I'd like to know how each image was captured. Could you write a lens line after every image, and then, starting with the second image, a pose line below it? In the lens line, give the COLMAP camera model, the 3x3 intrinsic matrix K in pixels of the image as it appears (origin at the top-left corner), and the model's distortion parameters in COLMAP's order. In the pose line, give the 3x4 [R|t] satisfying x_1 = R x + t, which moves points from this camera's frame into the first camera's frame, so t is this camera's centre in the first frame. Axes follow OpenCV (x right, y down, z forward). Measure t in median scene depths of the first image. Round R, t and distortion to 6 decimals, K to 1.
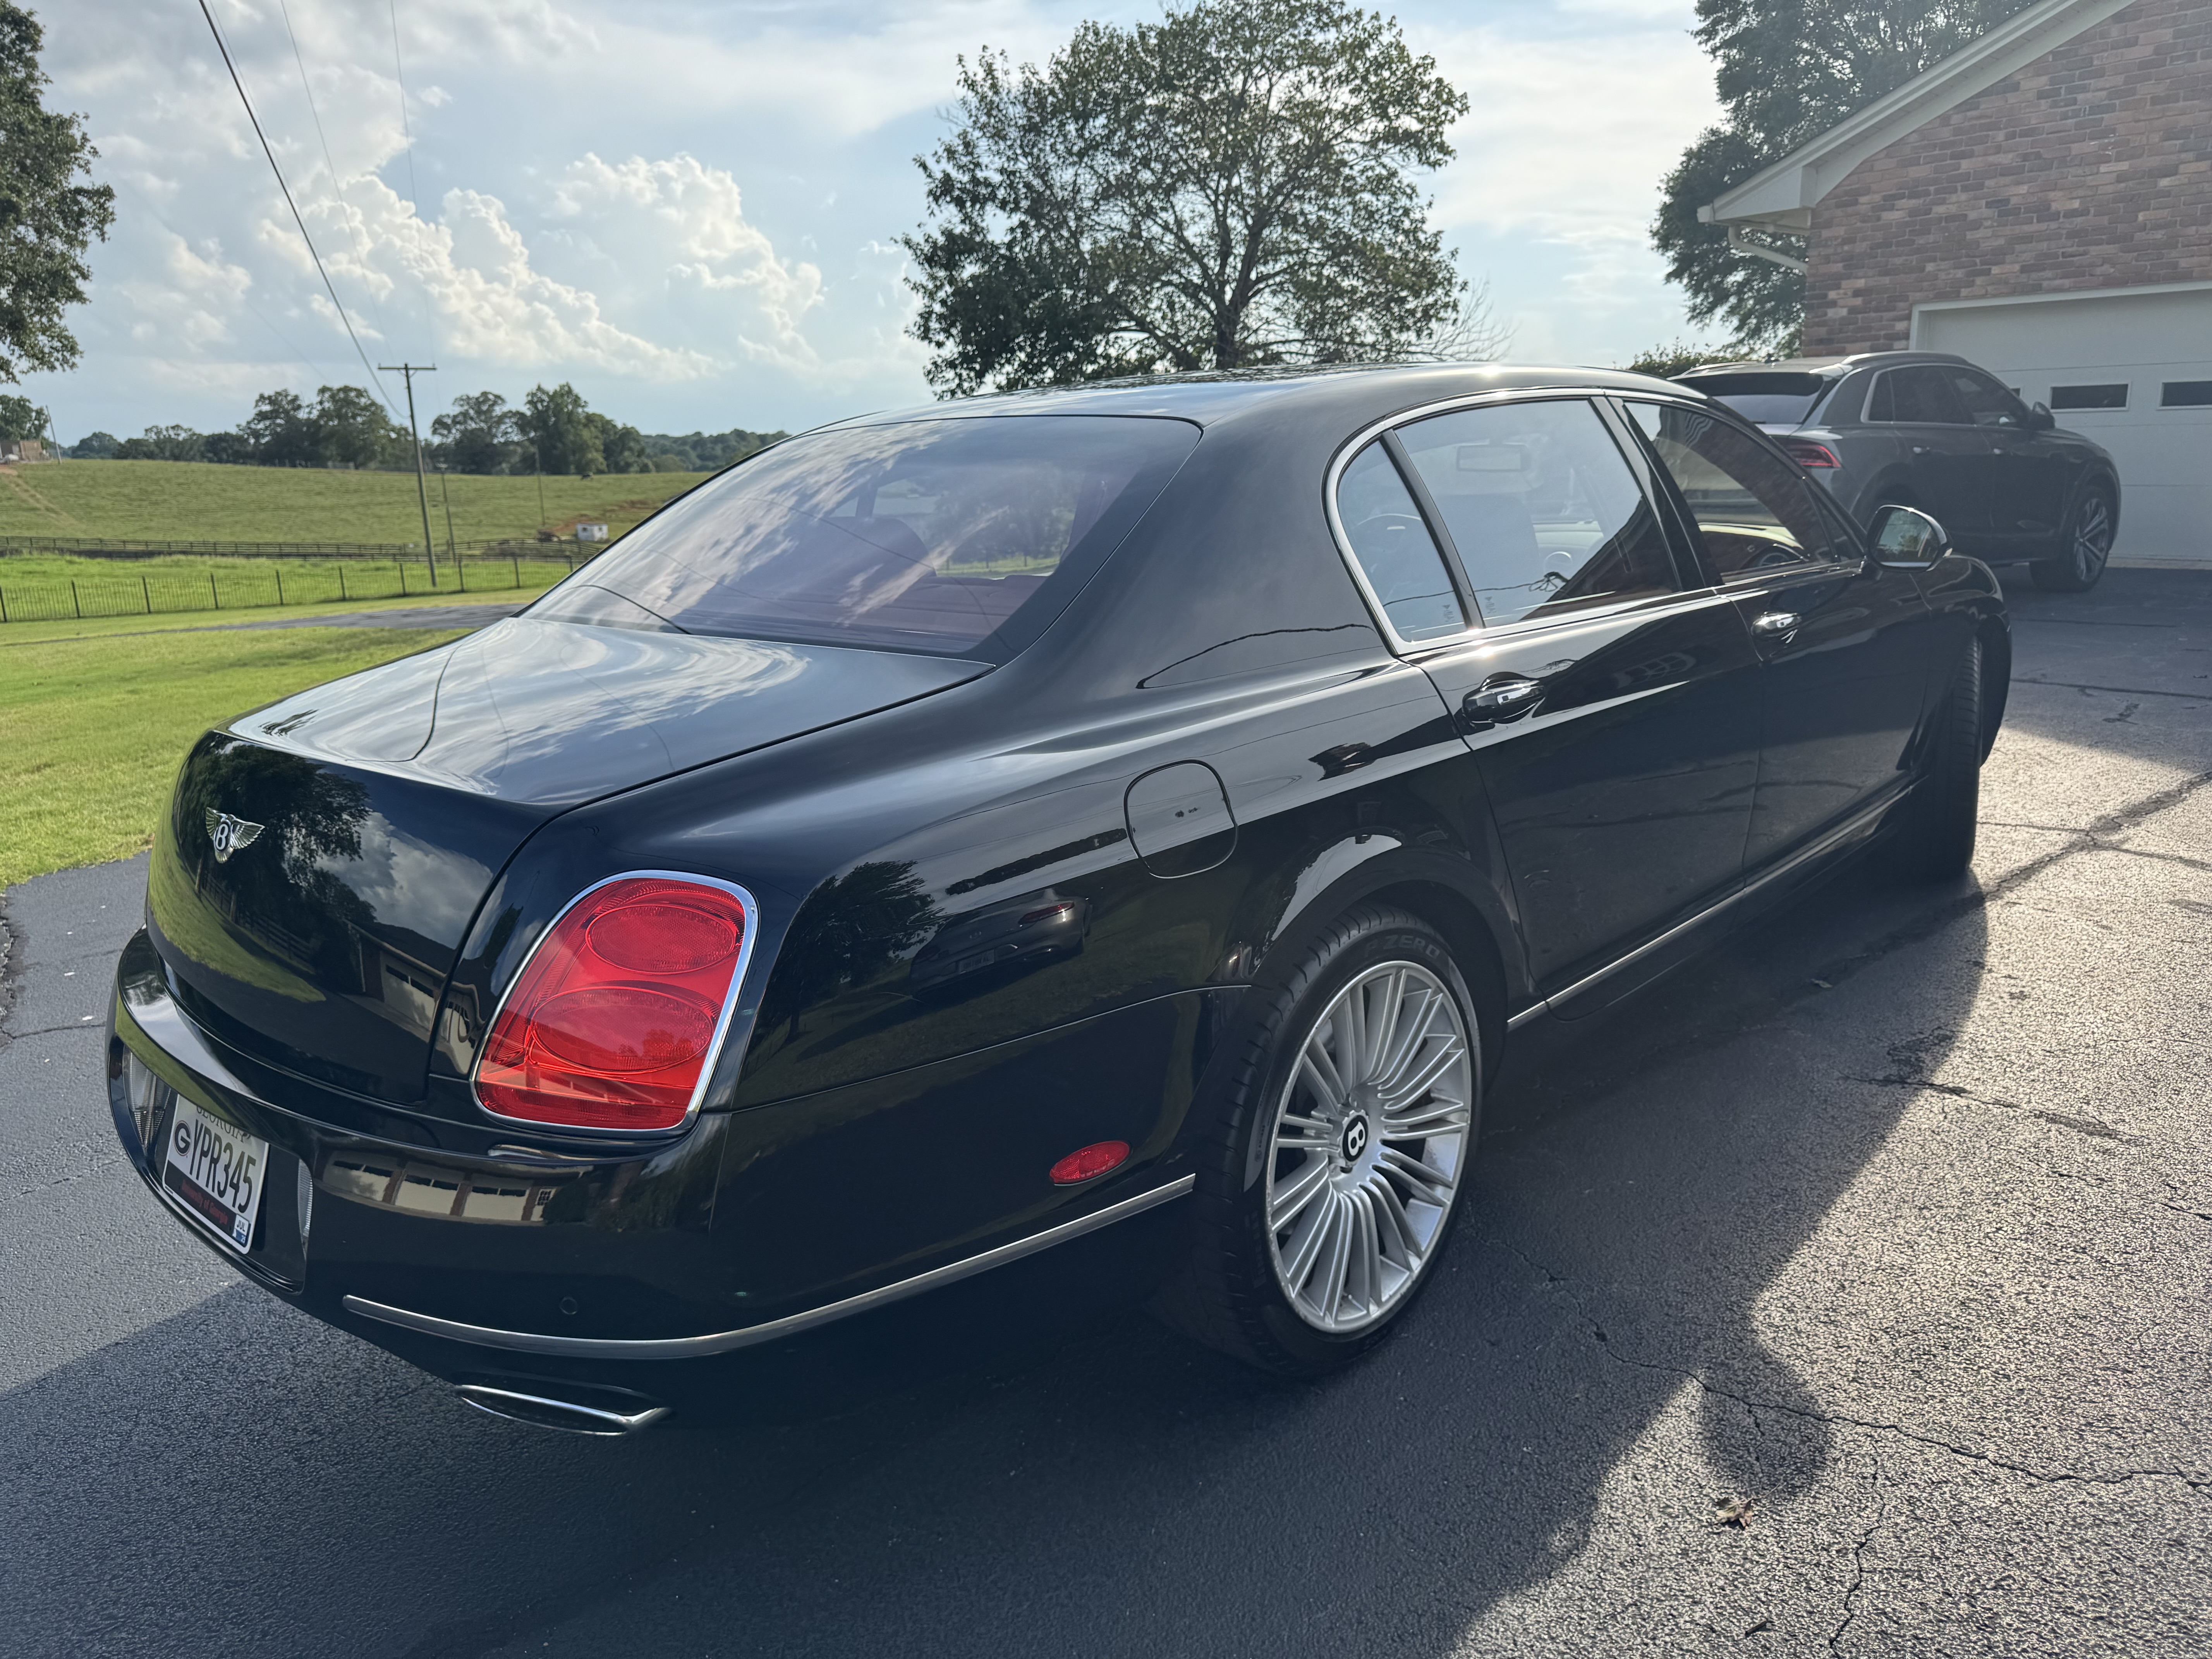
lens RADIAL K [[1543.7, 0, 1106.0], [0, 1543.7, 829.5], [0, 0, 1]] dist [0.003372, -0.008508]
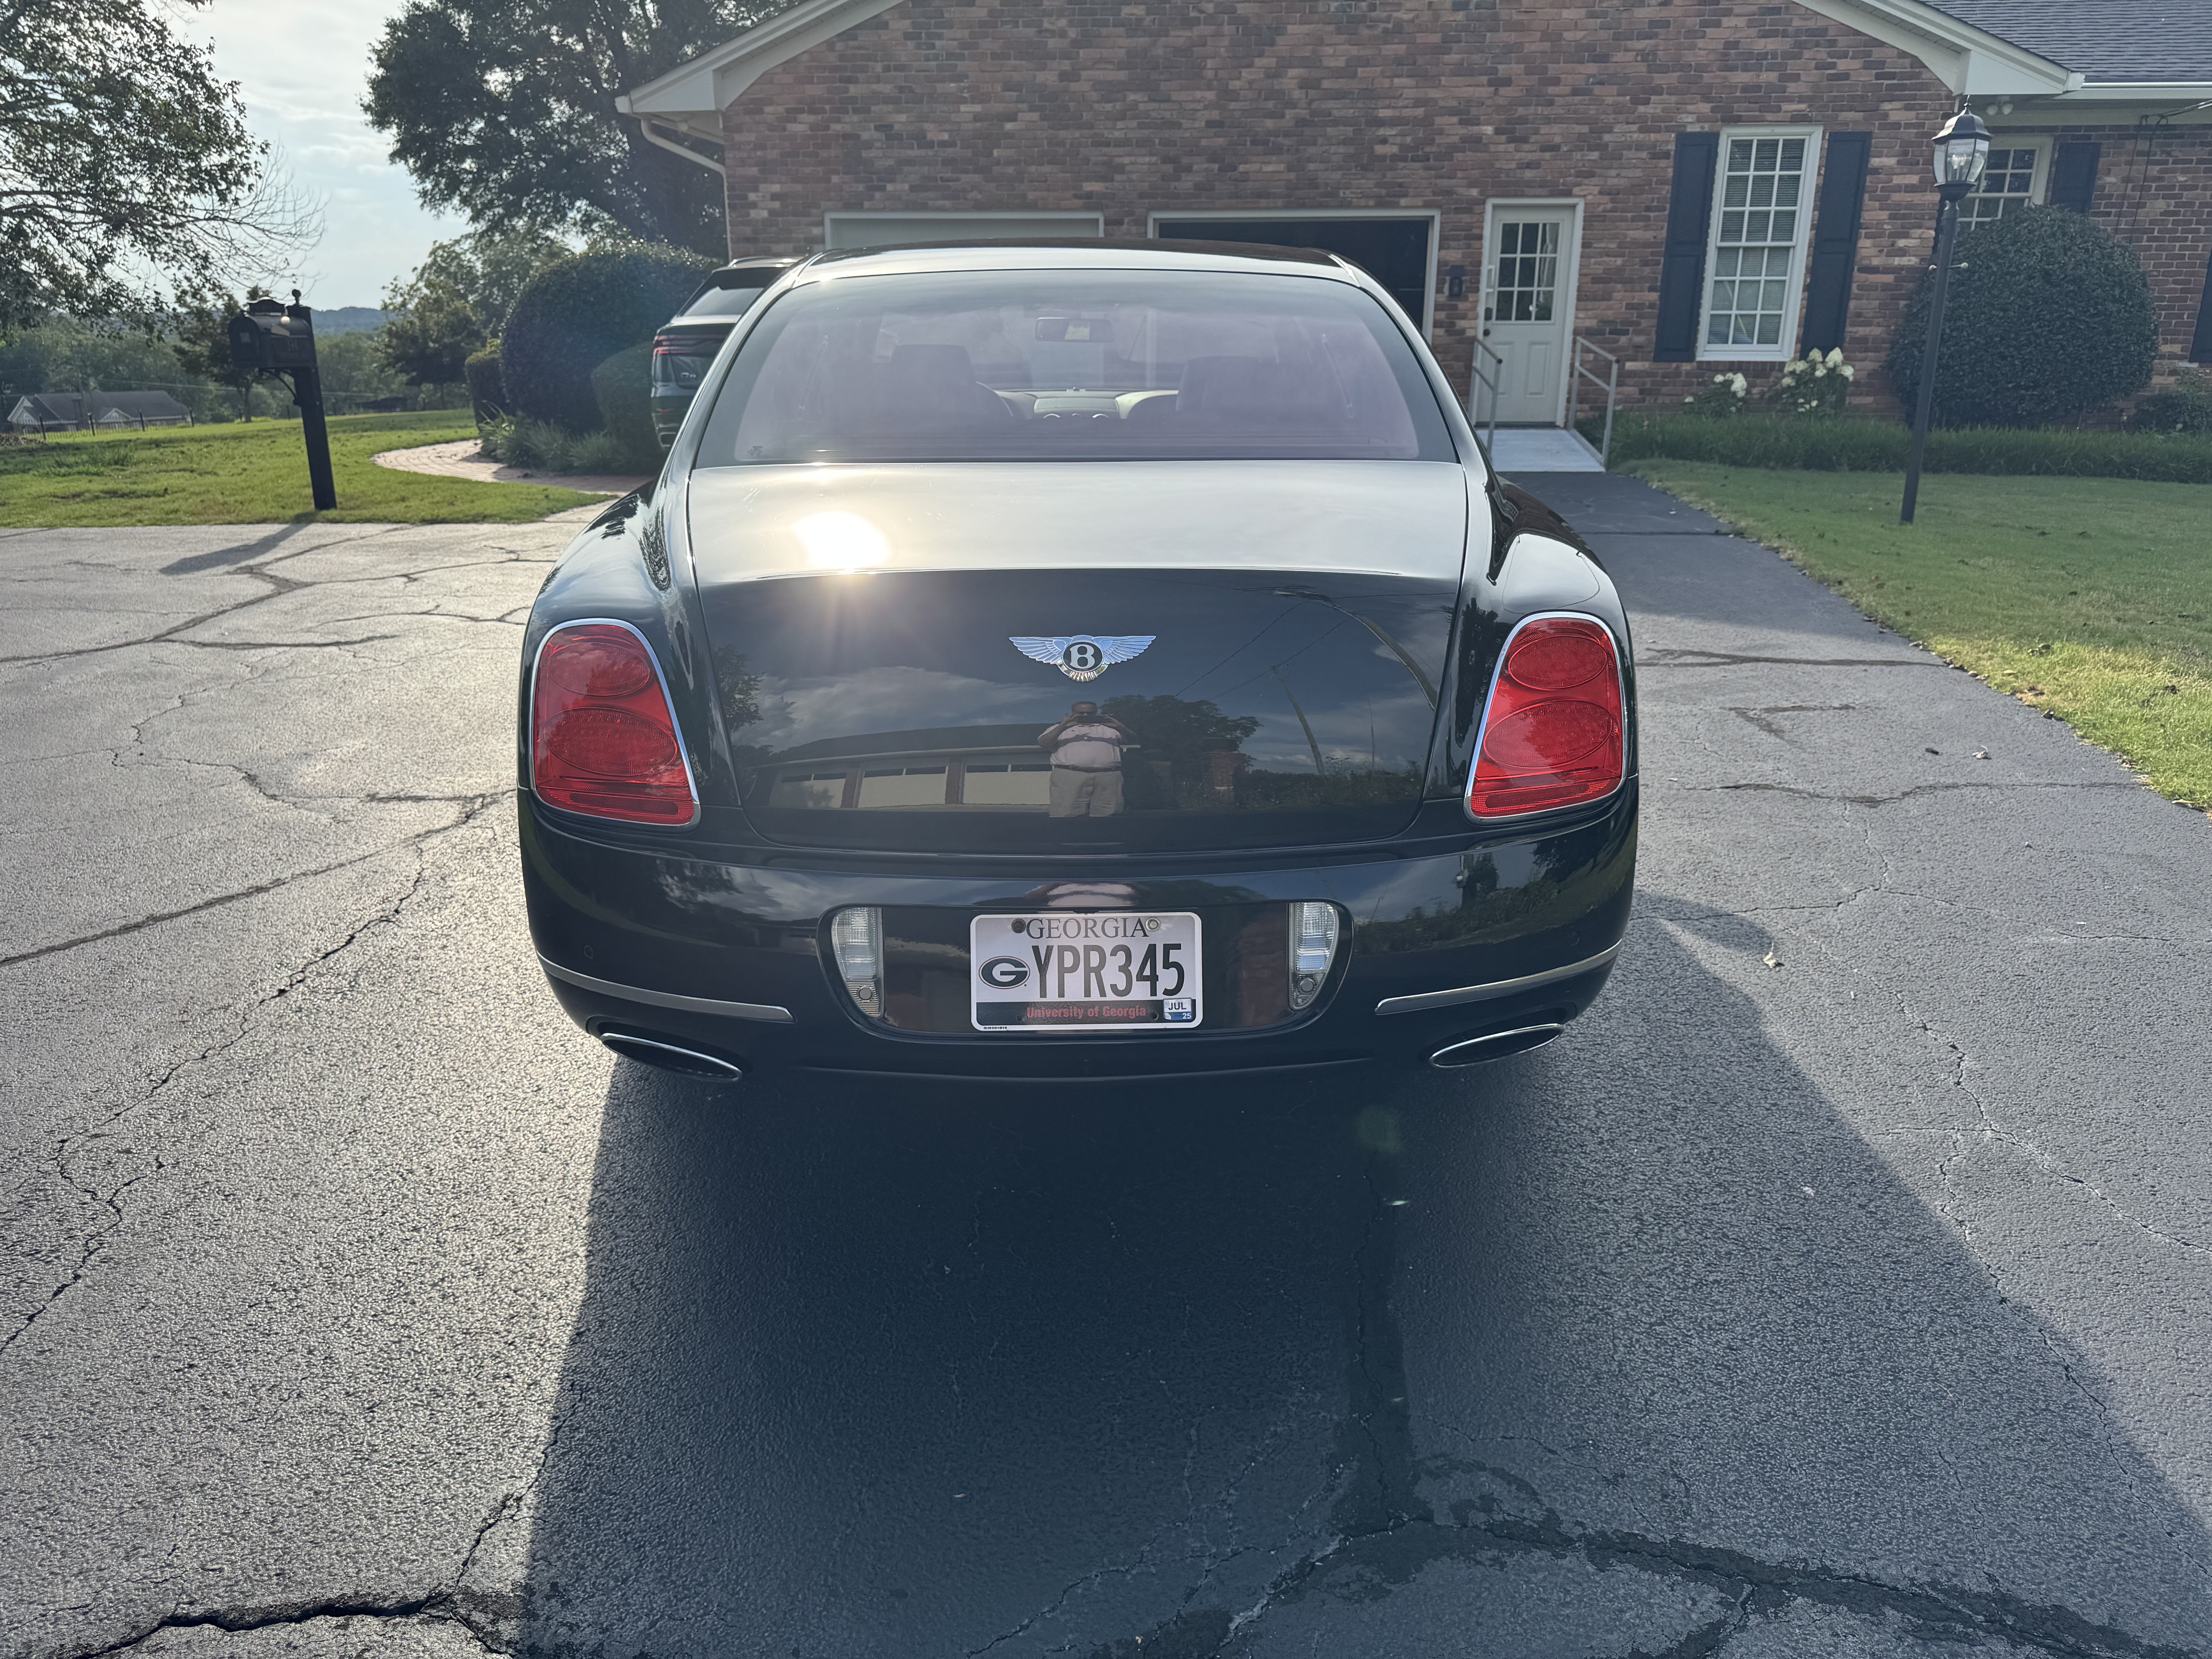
lens RADIAL K [[1543.7, 0, 1106.0], [0, 1543.7, 829.5], [0, 0, 1]] dist [0.003372, -0.008508]
pose [[0.734224, -0.181242, 0.654268, -0.150182], [0.139505, 0.983419, 0.115868, 0.000558], [-0.664420, 0.006201, 0.747334, 0.027381]]
